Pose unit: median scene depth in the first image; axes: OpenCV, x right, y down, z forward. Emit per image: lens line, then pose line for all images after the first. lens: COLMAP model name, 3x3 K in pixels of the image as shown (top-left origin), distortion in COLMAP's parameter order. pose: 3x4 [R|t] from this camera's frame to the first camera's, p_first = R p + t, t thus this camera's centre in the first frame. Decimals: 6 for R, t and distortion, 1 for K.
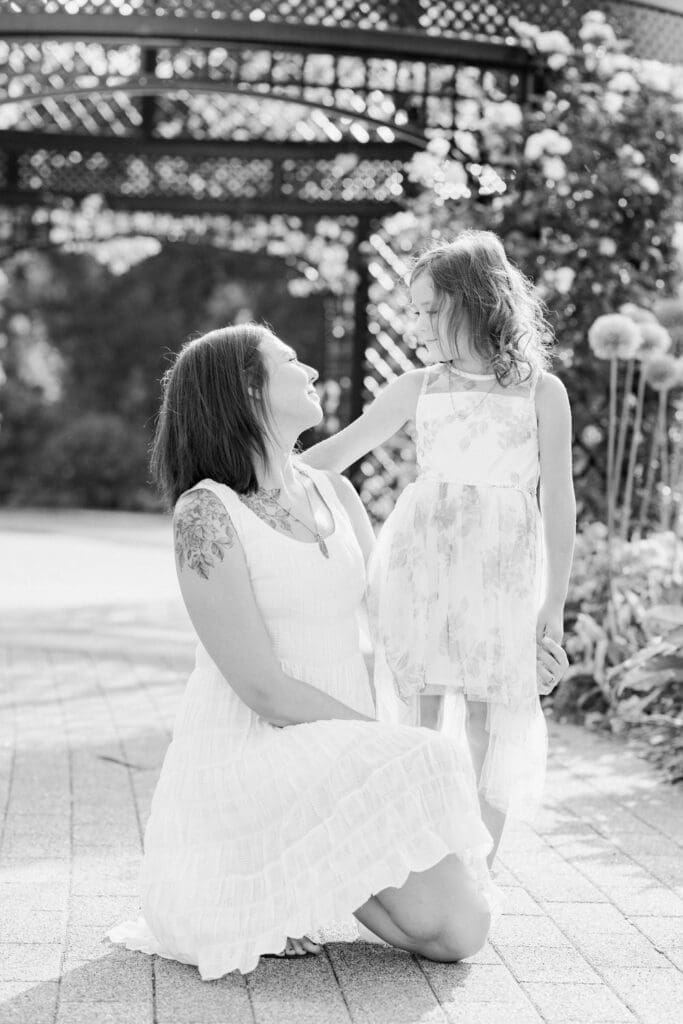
lens RADIAL K [[2407.9, 0, 341.5], [0, 2407.9, 512.0], [0, 0, 1]] dist [-0.027487, -0.145966]
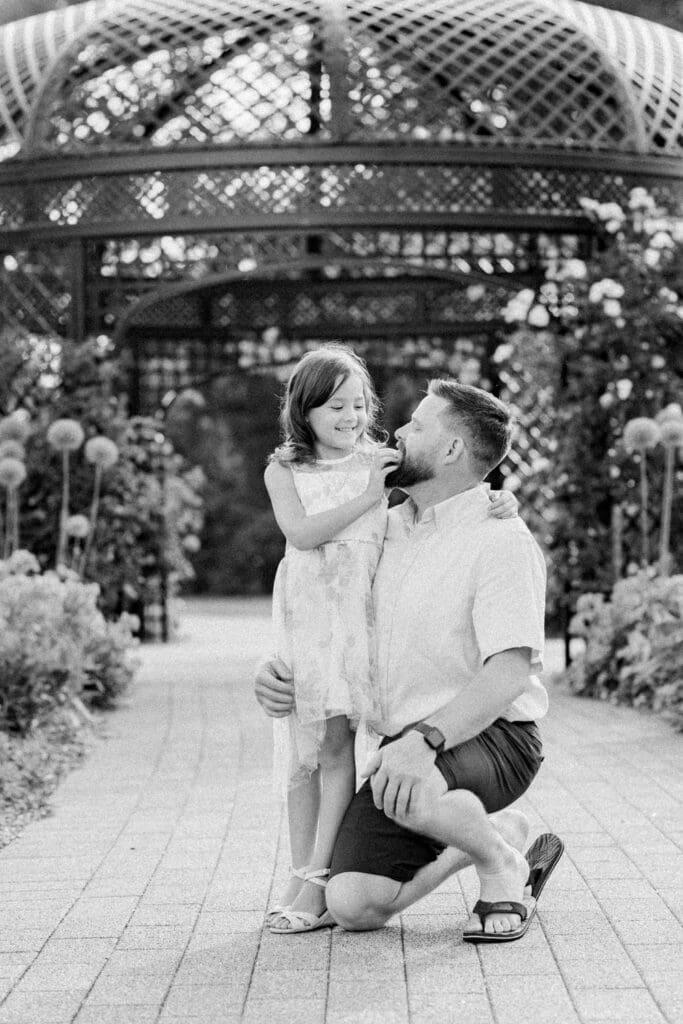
lens RADIAL K [[2407.9, 0, 341.5], [0, 2407.9, 512.0], [0, 0, 1]] dist [-0.027487, -0.145966]
pose [[0.995913, -0.048809, -0.075988, 0.021362], [0.046097, 0.998250, -0.037043, 0.009330], [0.077663, 0.033389, 0.996420, -0.222083]]
